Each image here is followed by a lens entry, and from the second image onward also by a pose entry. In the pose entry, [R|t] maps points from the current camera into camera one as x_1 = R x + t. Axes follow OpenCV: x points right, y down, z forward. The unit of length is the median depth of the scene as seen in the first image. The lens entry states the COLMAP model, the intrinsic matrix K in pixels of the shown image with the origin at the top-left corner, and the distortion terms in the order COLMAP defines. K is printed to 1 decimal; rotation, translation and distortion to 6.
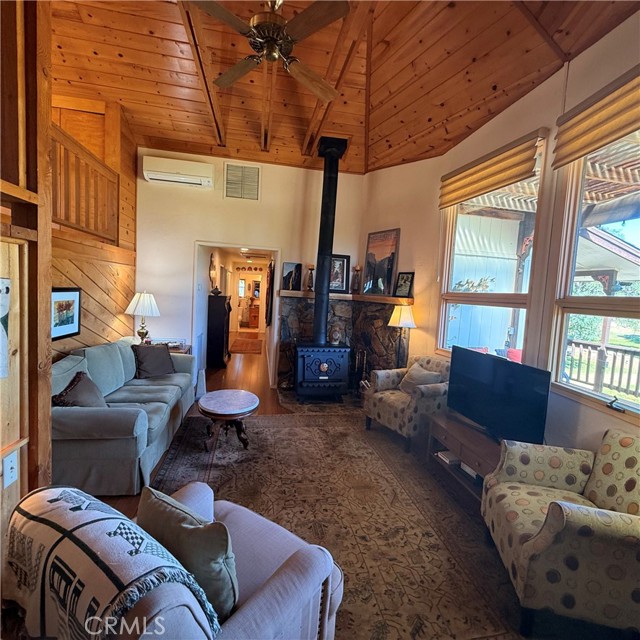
lens RADIAL K [[342.6, 0, 319.0], [0, 342.6, 319.9], [0, 0, 1]] dist [0.003705, 0.000401]
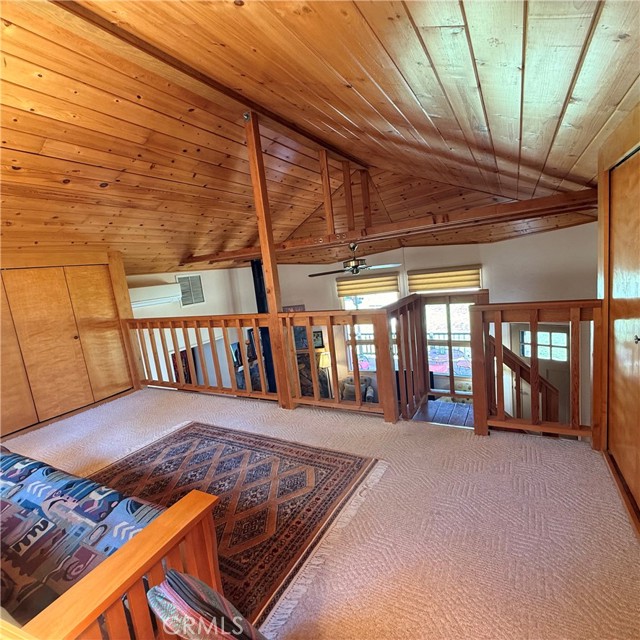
lens RADIAL K [[342.6, 0, 319.9], [0, 342.6, 320.6], [0, 0, 1]] dist [0.003705, 0.000401]
pose [[0.620870, -0.243792, 0.745041, -0.856771], [0.213979, 0.967025, 0.138113, -0.379259], [-0.754144, 0.073673, 0.652563, -0.064474]]
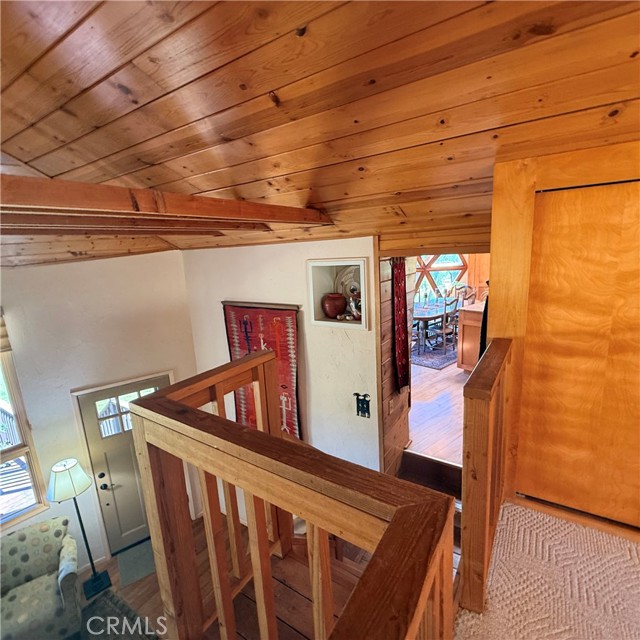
lens RADIAL K [[342.6, 0, 318.5], [0, 342.6, 320.8], [0, 0, 1]] dist [0.003705, 0.000401]
pose [[-0.728989, -0.159991, 0.665566, -0.437591], [0.065824, 0.951413, 0.300800, -0.411738], [-0.681353, 0.263091, -0.683038, 0.309550]]
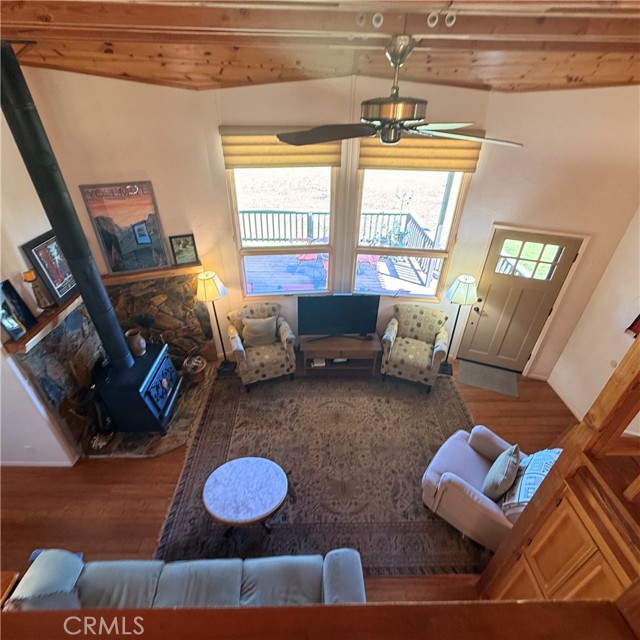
lens RADIAL K [[342.6, 0, 318.4], [0, 342.6, 319.7], [0, 0, 1]] dist [0.003705, 0.000401]
pose [[0.165918, -0.595009, 0.786407, -0.456623], [0.077191, 0.802849, 0.591164, -0.420295], [-0.983114, -0.037381, 0.179137, 0.465055]]
